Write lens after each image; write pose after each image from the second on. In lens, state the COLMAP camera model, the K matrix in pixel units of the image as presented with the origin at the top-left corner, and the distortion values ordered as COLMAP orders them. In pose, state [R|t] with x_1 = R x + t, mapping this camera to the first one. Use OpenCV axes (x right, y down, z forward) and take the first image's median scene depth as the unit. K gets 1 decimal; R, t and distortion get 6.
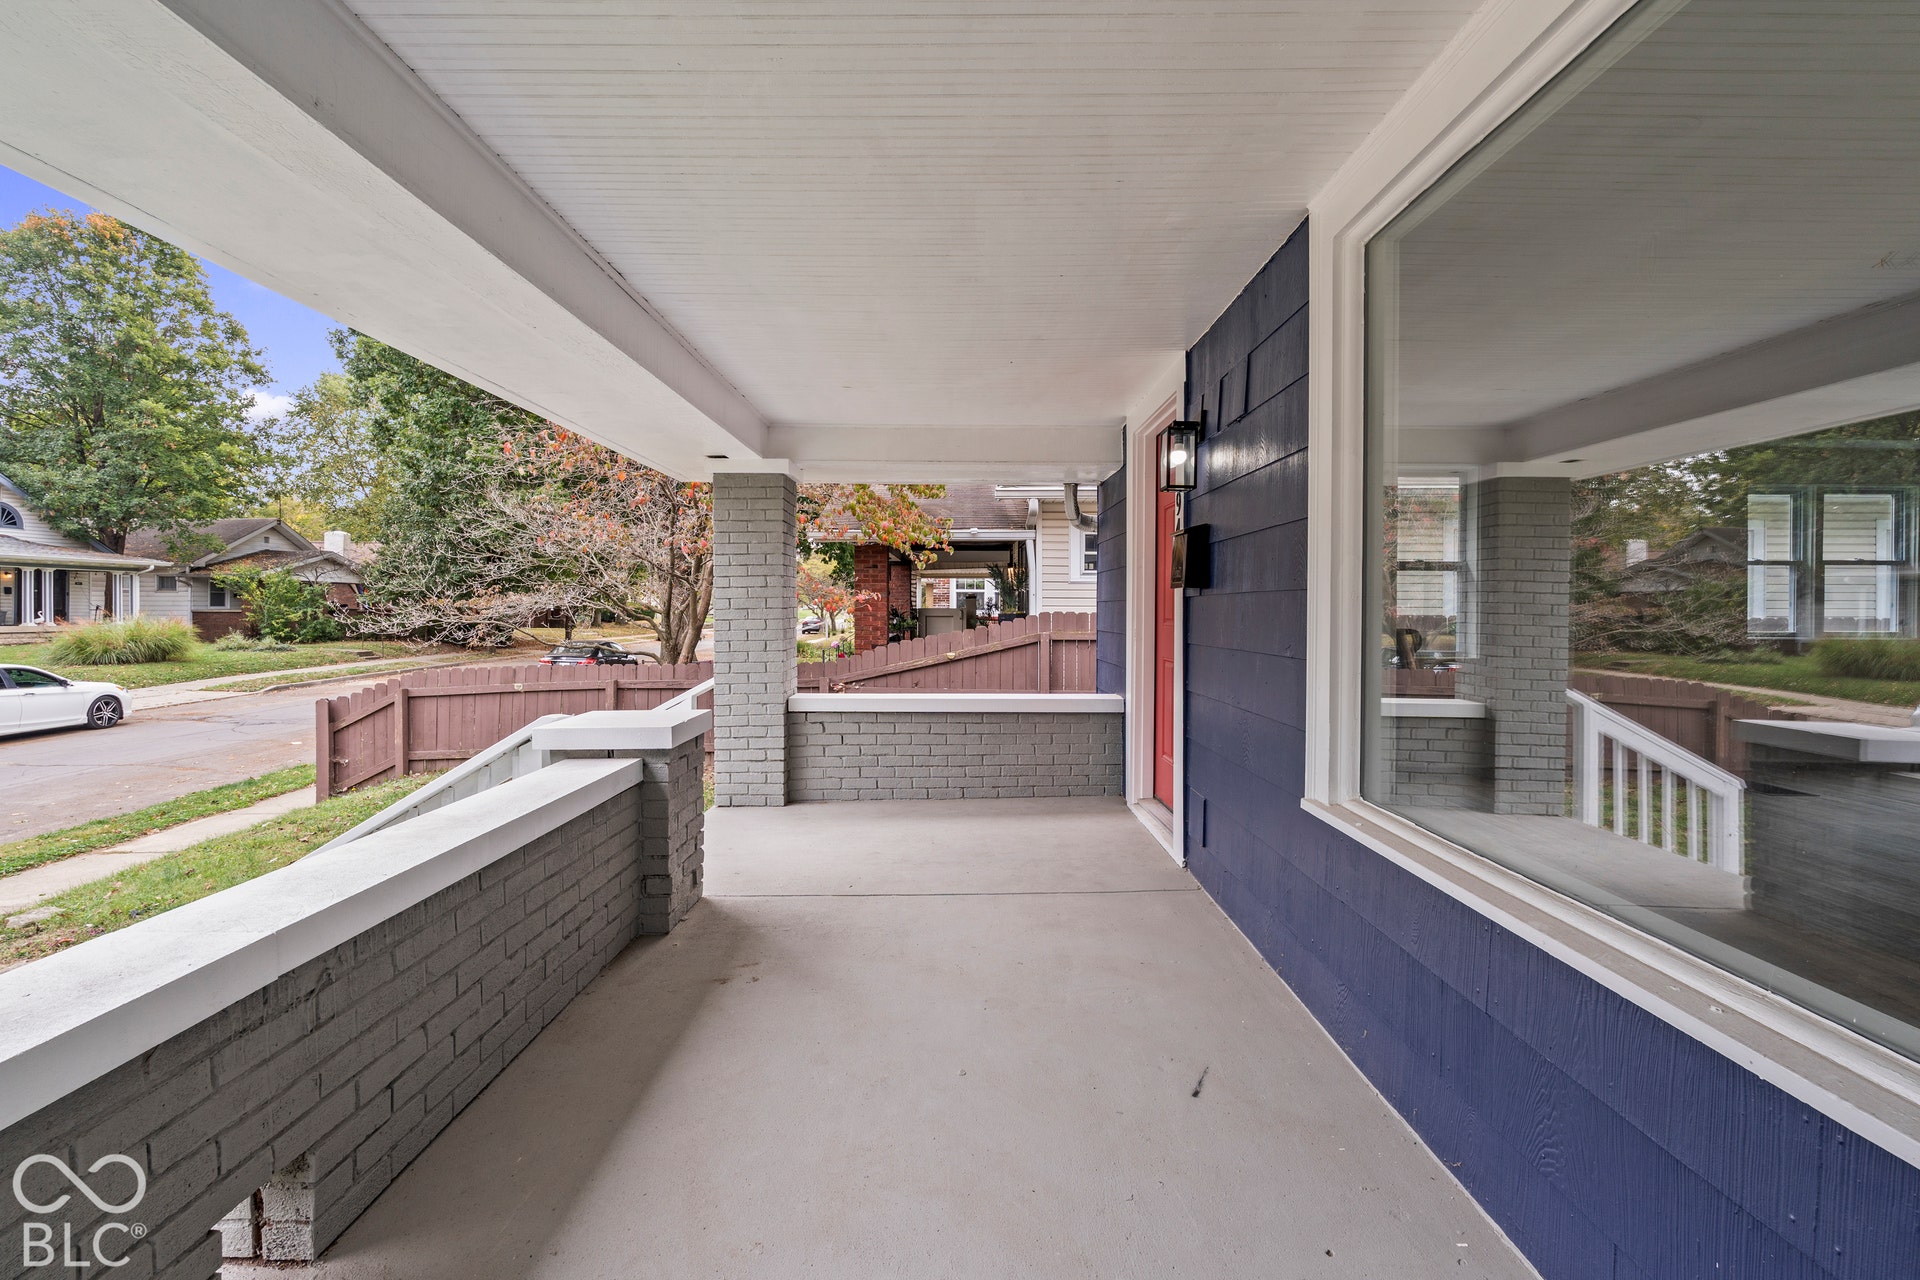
lens RADIAL K [[840.2, 0, 958.0], [0, 840.2, 629.3], [0, 0, 1]] dist [-0.001883, -0.000065]
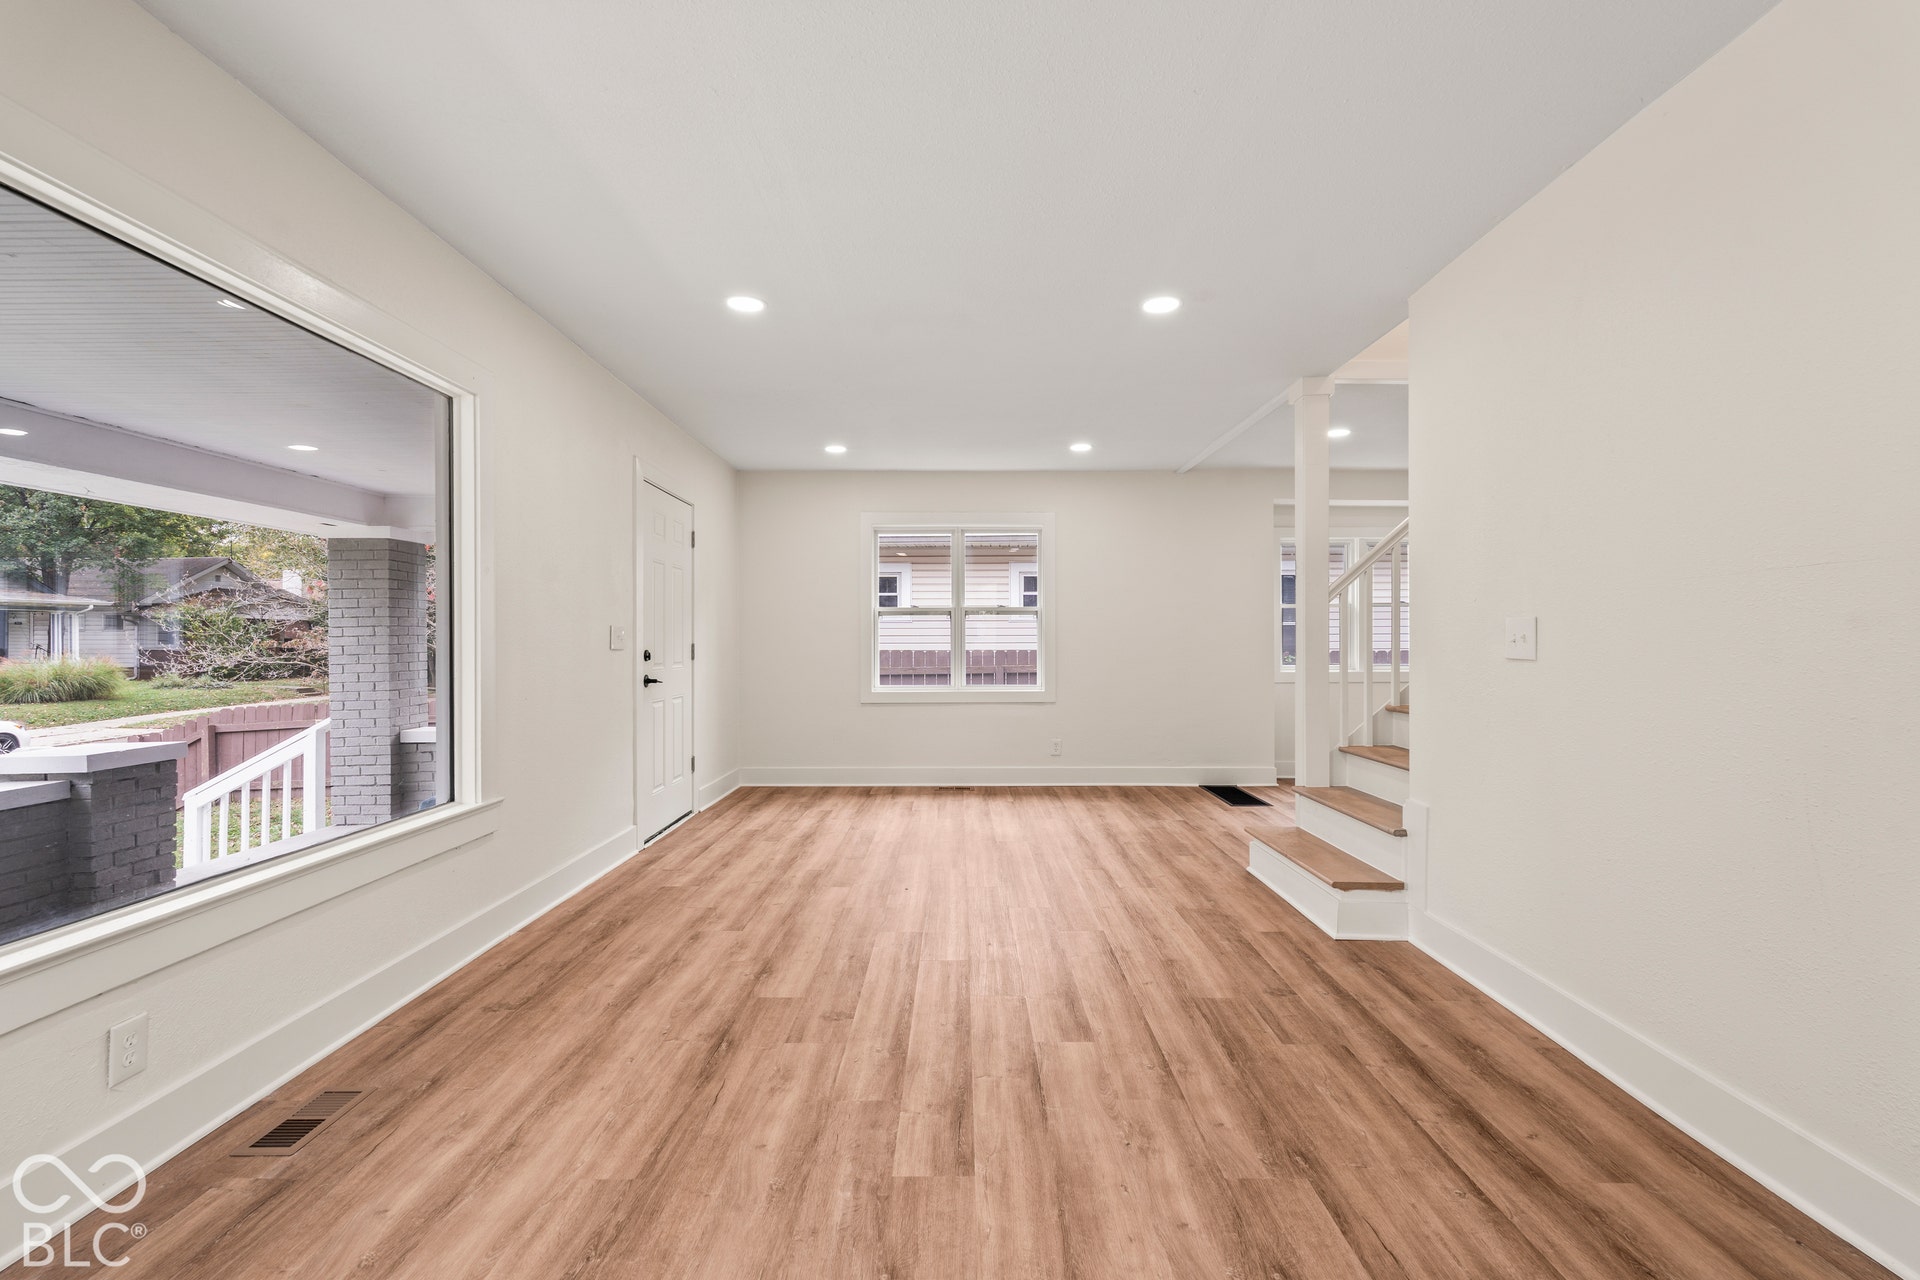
lens RADIAL K [[836.3, 0, 970.8], [0, 836.3, 642.7], [0, 0, 1]] dist [0.000945, 0.000058]
pose [[0.999893, -0.006523, 0.013081, 0.109458], [0.006800, 0.999752, -0.021188, -0.001978], [-0.012939, 0.021275, 0.999690, -0.031999]]
